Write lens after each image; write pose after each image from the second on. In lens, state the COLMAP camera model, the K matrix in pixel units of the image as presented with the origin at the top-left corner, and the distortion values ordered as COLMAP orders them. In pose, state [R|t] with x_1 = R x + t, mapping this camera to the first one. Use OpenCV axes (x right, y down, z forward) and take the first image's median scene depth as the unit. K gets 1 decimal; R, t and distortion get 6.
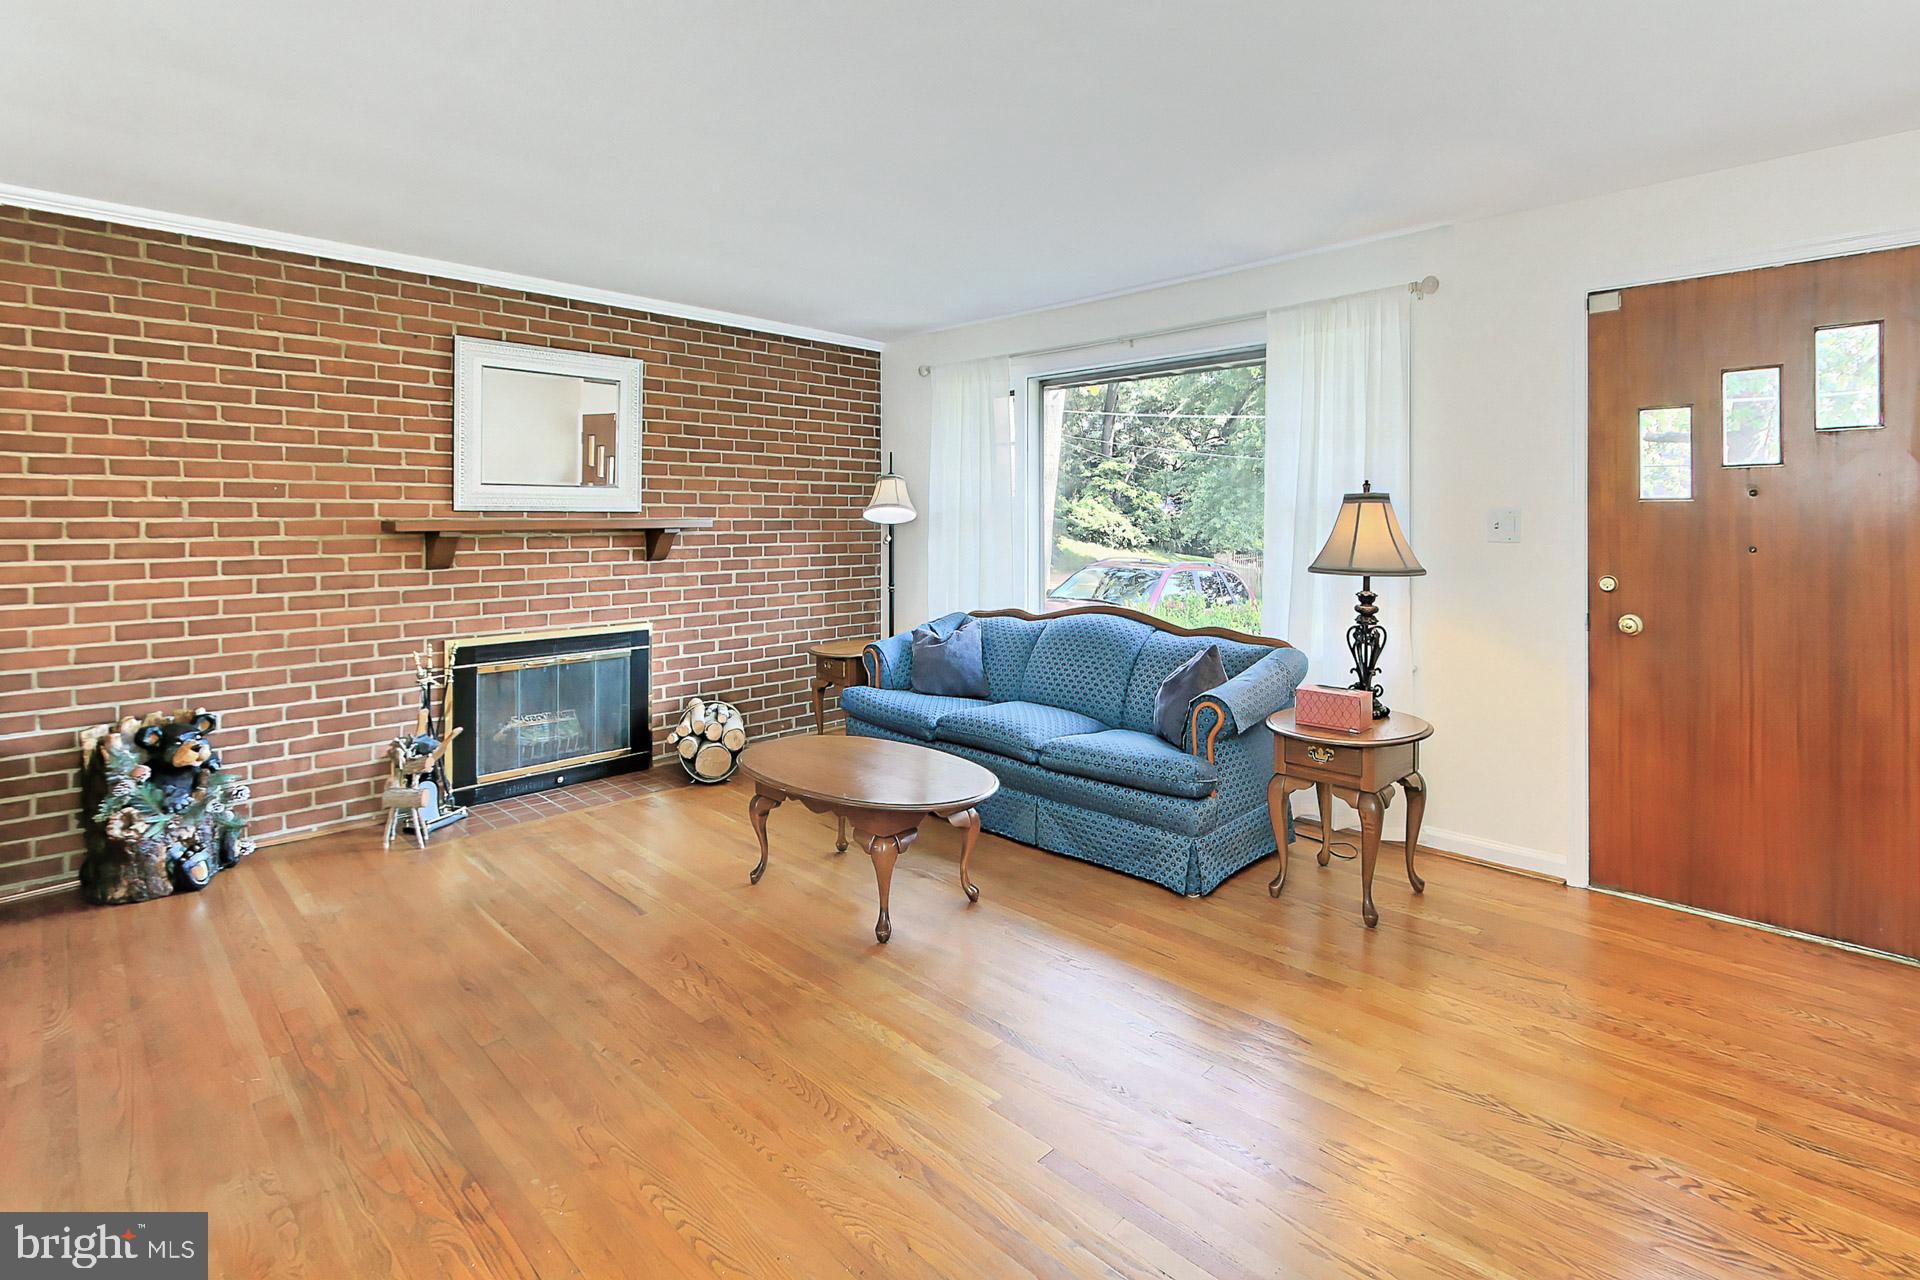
lens RADIAL K [[915.0, 0, 959.1], [0, 915.0, 519.1], [0, 0, 1]] dist [-0.000127, -0.000102]
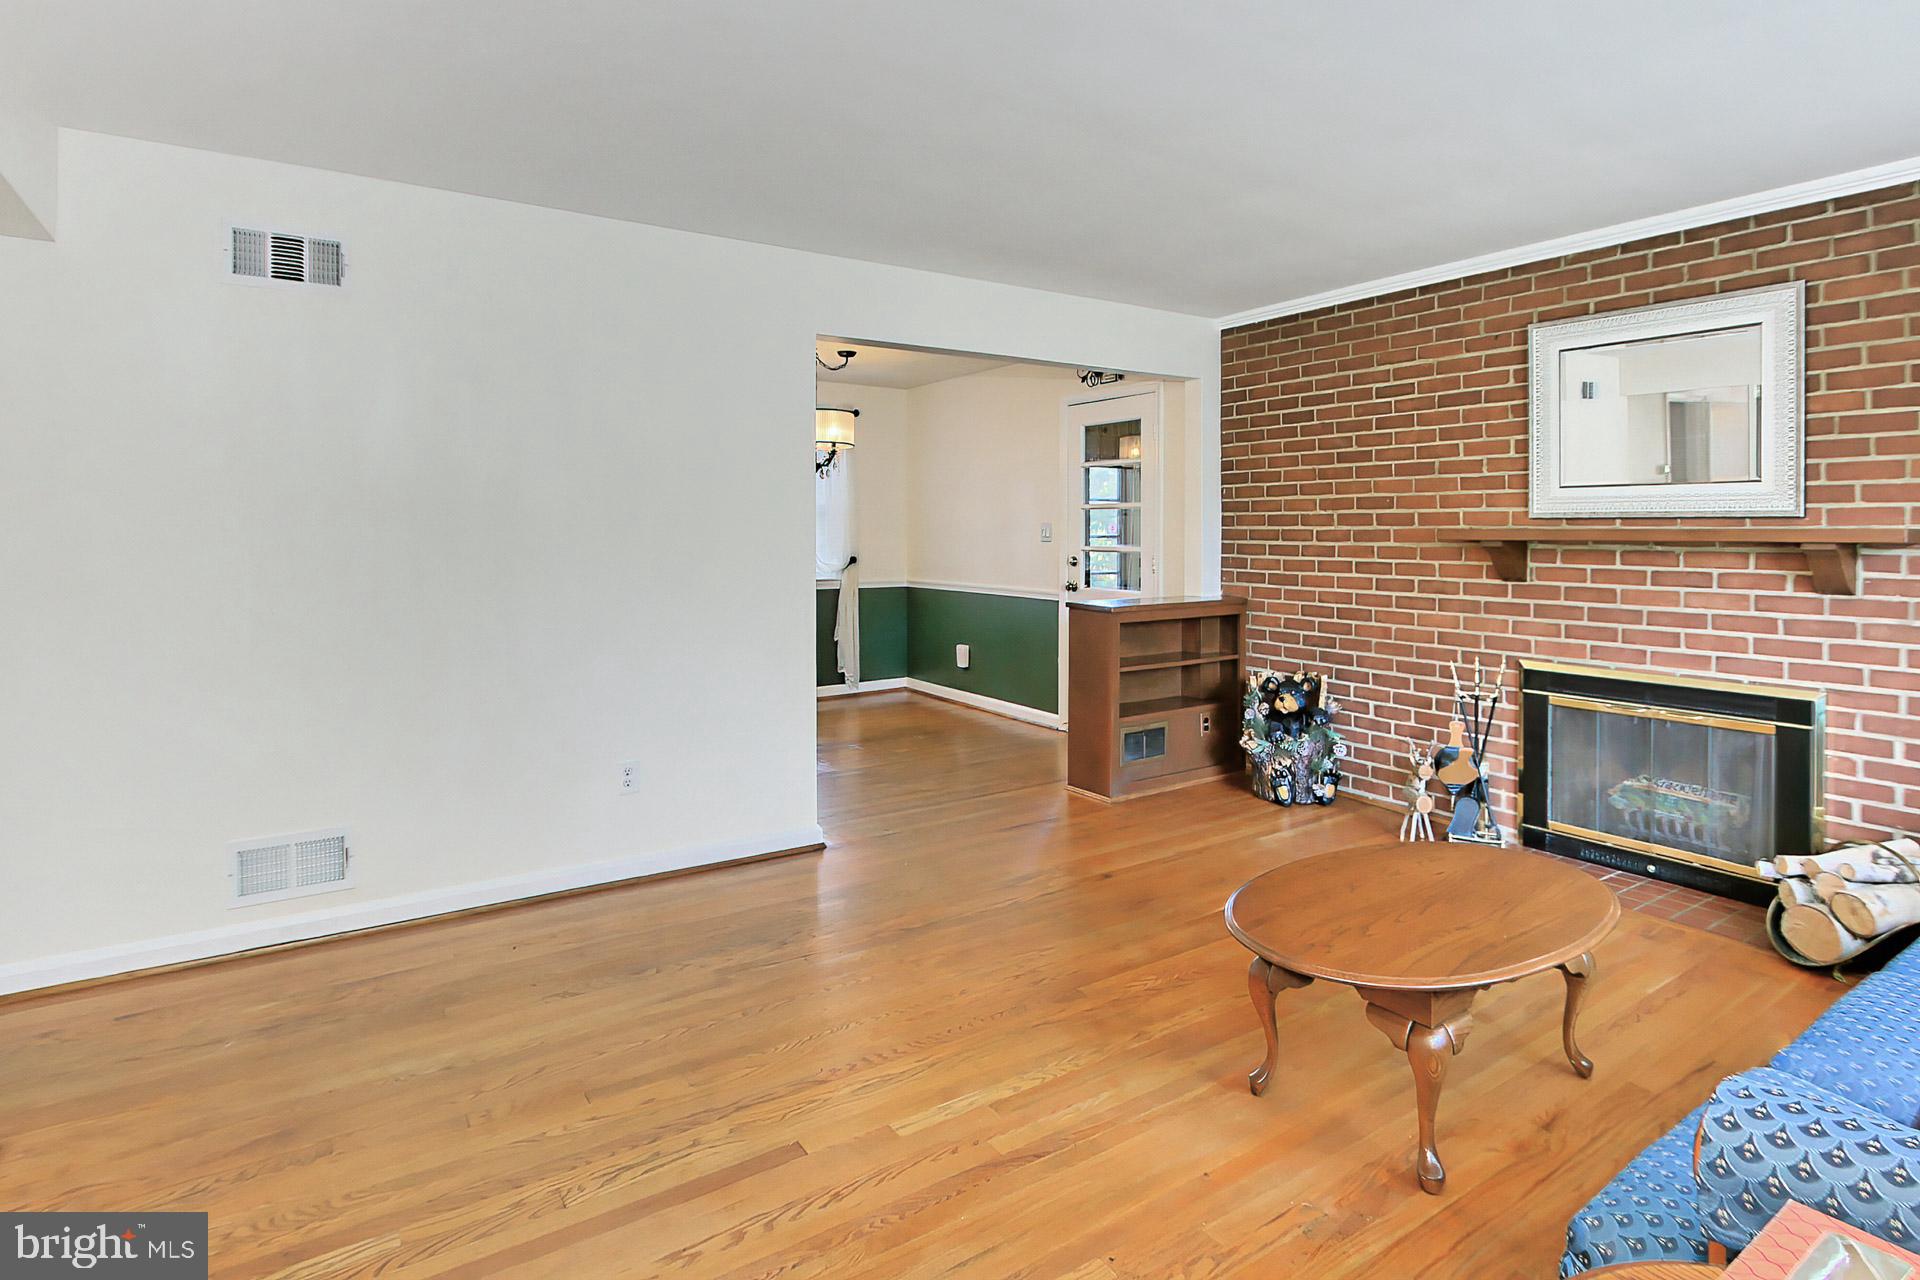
lens RADIAL K [[1008.4, 0, 965.5], [0, 1008.4, 536.6], [0, 0, 1]] dist [-0.005900, -0.000482]
pose [[-0.203403, 0.010194, -0.979042, 0.541290], [-0.000213, 0.999945, 0.010456, -0.001394], [0.979095, 0.002335, -0.203389, 0.658397]]
